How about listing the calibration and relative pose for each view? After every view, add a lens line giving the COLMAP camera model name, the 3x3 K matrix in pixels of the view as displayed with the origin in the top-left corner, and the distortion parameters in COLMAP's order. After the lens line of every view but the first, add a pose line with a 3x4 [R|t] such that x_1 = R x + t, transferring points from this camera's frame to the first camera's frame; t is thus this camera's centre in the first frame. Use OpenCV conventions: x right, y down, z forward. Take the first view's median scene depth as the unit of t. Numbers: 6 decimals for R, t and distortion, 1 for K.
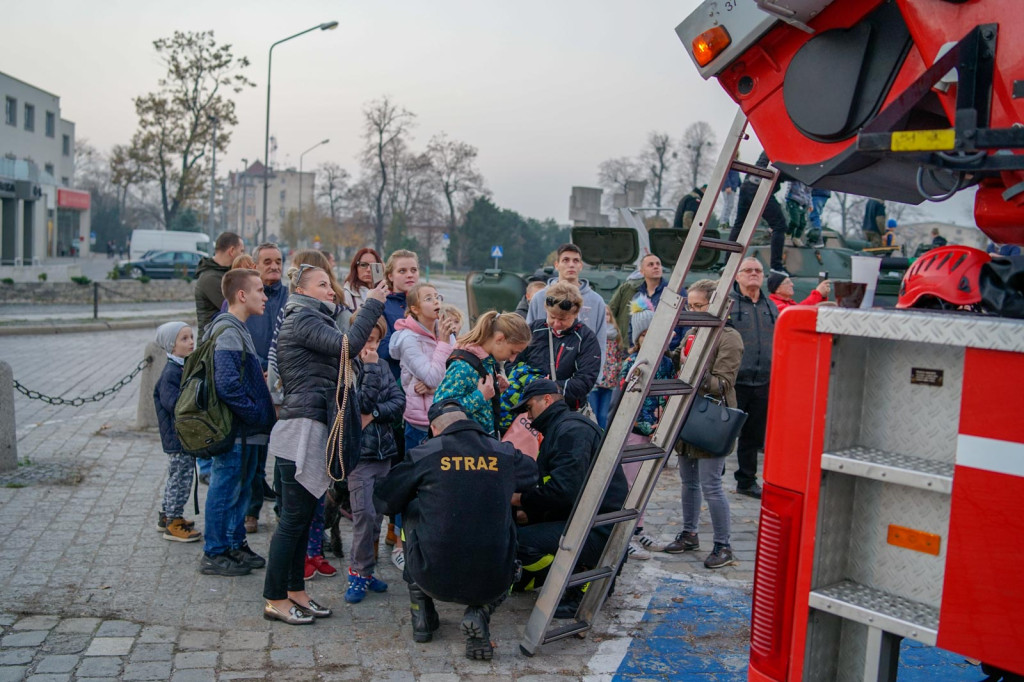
lens RADIAL K [[973.5, 0, 512.0], [0, 973.5, 341.0], [0, 0, 1]] dist [-0.112722, 0.098340]
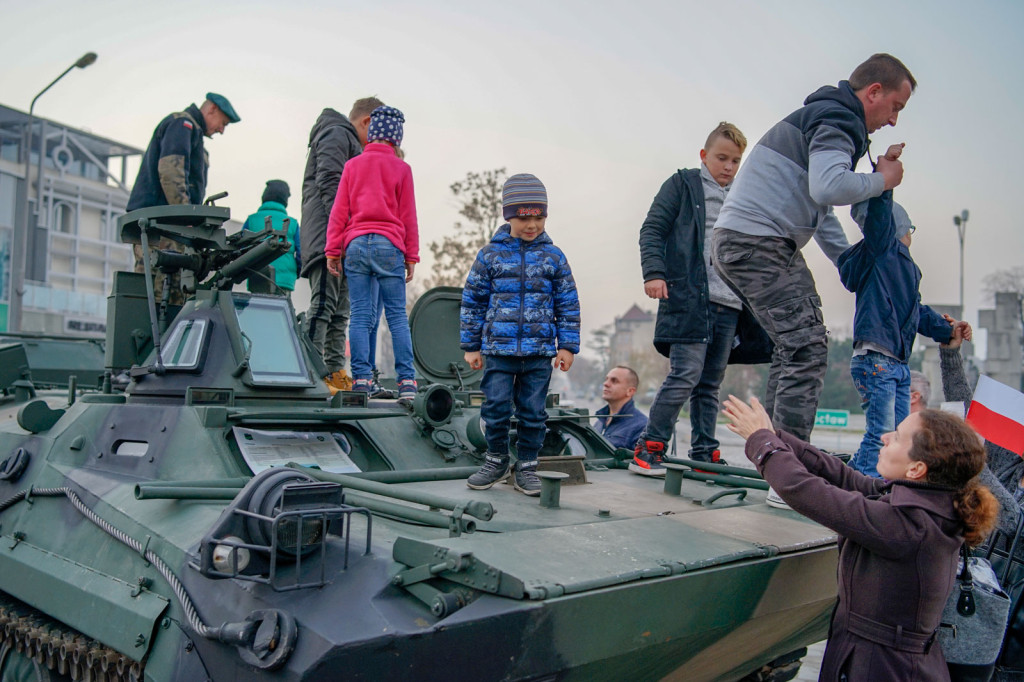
lens RADIAL K [[973.5, 0, 512.0], [0, 973.5, 341.0], [0, 0, 1]] dist [-0.112722, 0.098340]
pose [[0.898929, -0.053529, -0.434811, 0.107510], [-0.012240, 0.989051, -0.147065, -0.008276], [0.437923, 0.137523, 0.888432, 0.155534]]
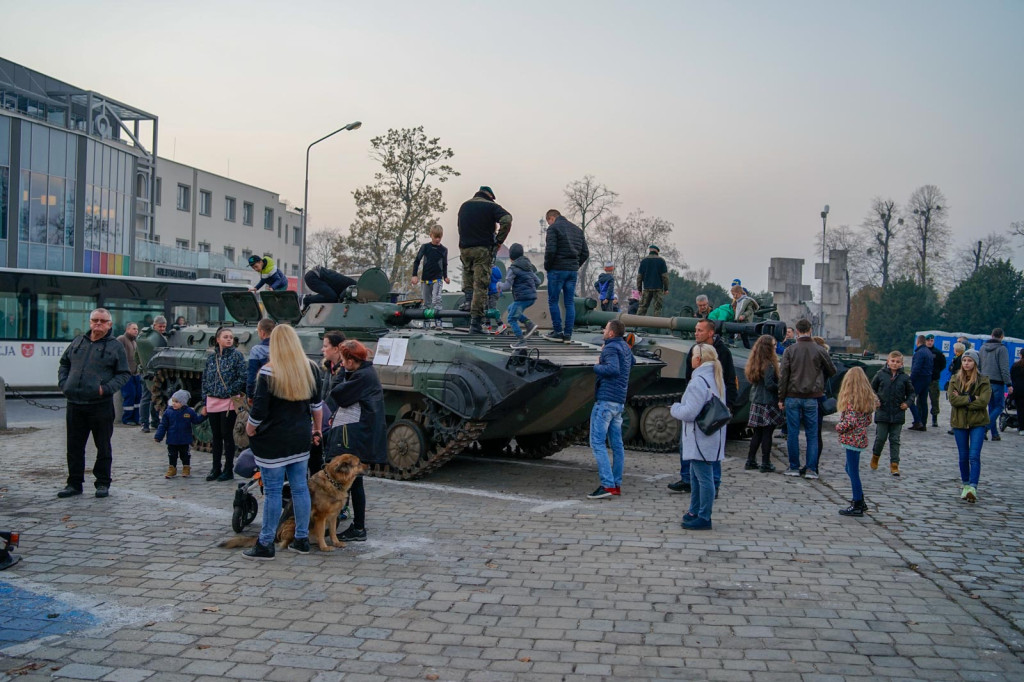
lens RADIAL K [[973.5, 0, 512.0], [0, 973.5, 341.0], [0, 0, 1]] dist [-0.112722, 0.098340]
pose [[0.960418, -0.014975, -0.278162, 0.086209], [-0.007141, 0.996902, -0.078324, 0.004011], [0.278473, 0.077211, 0.957336, -0.007069]]
